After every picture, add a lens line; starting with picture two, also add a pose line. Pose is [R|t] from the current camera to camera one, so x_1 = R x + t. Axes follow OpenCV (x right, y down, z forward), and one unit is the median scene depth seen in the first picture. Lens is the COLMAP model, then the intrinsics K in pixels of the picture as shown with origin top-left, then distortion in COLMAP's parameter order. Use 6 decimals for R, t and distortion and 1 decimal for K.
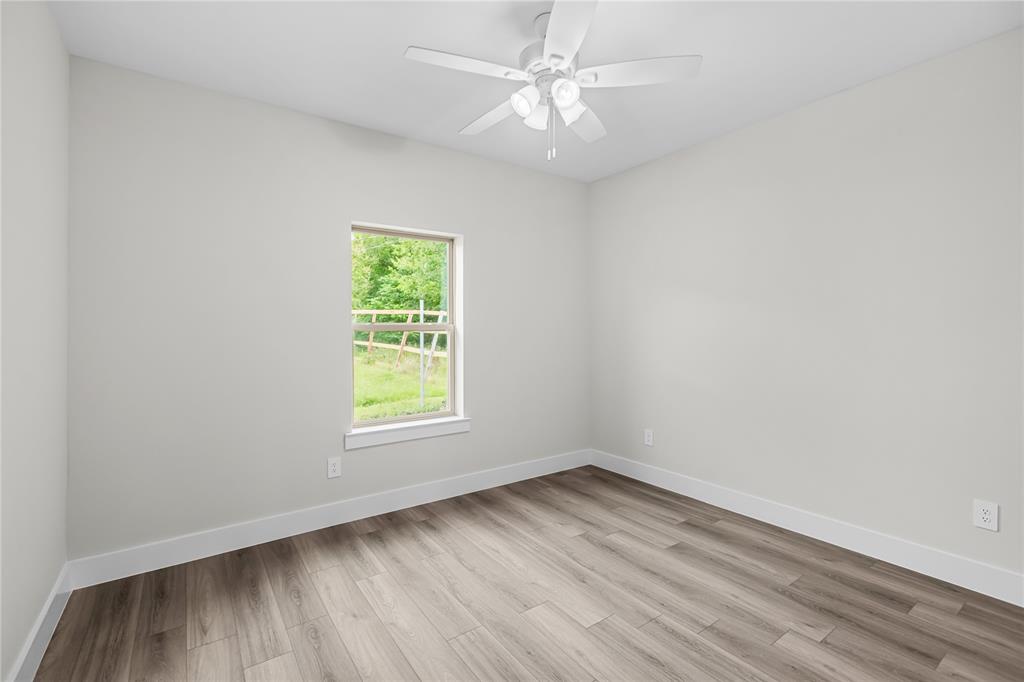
lens RADIAL K [[456.8, 0, 510.8], [0, 456.8, 338.6], [0, 0, 1]] dist [0.000618, -0.000145]
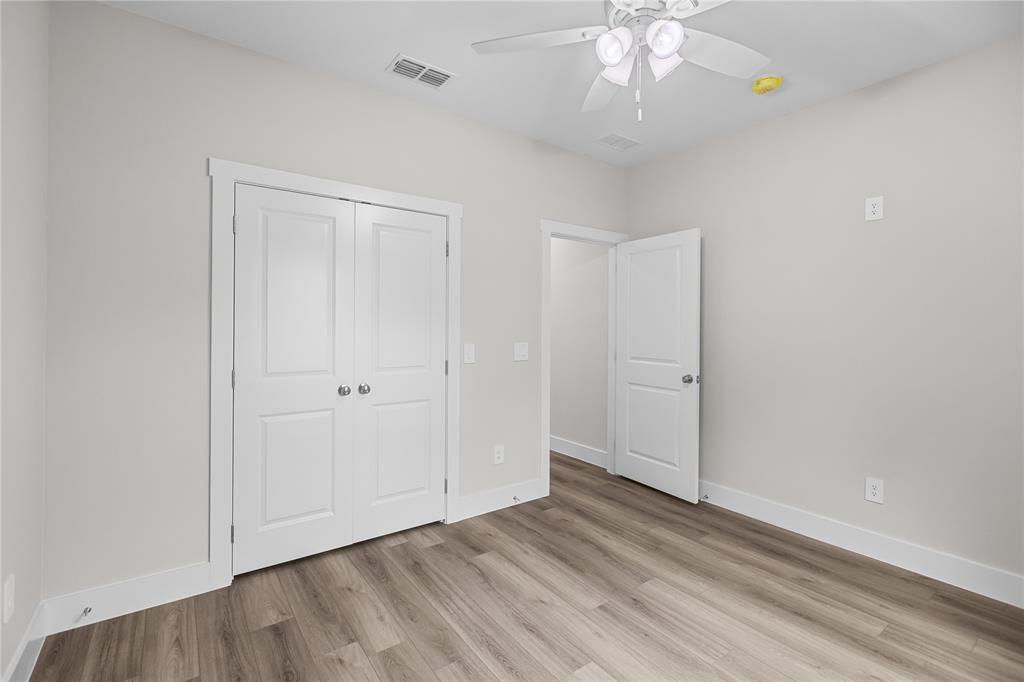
lens RADIAL K [[456.8, 0, 510.8], [0, 456.8, 338.6], [0, 0, 1]] dist [0.000618, -0.000145]
pose [[-0.999921, -0.003760, -0.011993, 0.357717], [-0.004358, 0.998726, 0.050271, -0.042167], [0.011789, 0.050320, -0.998664, 1.962131]]
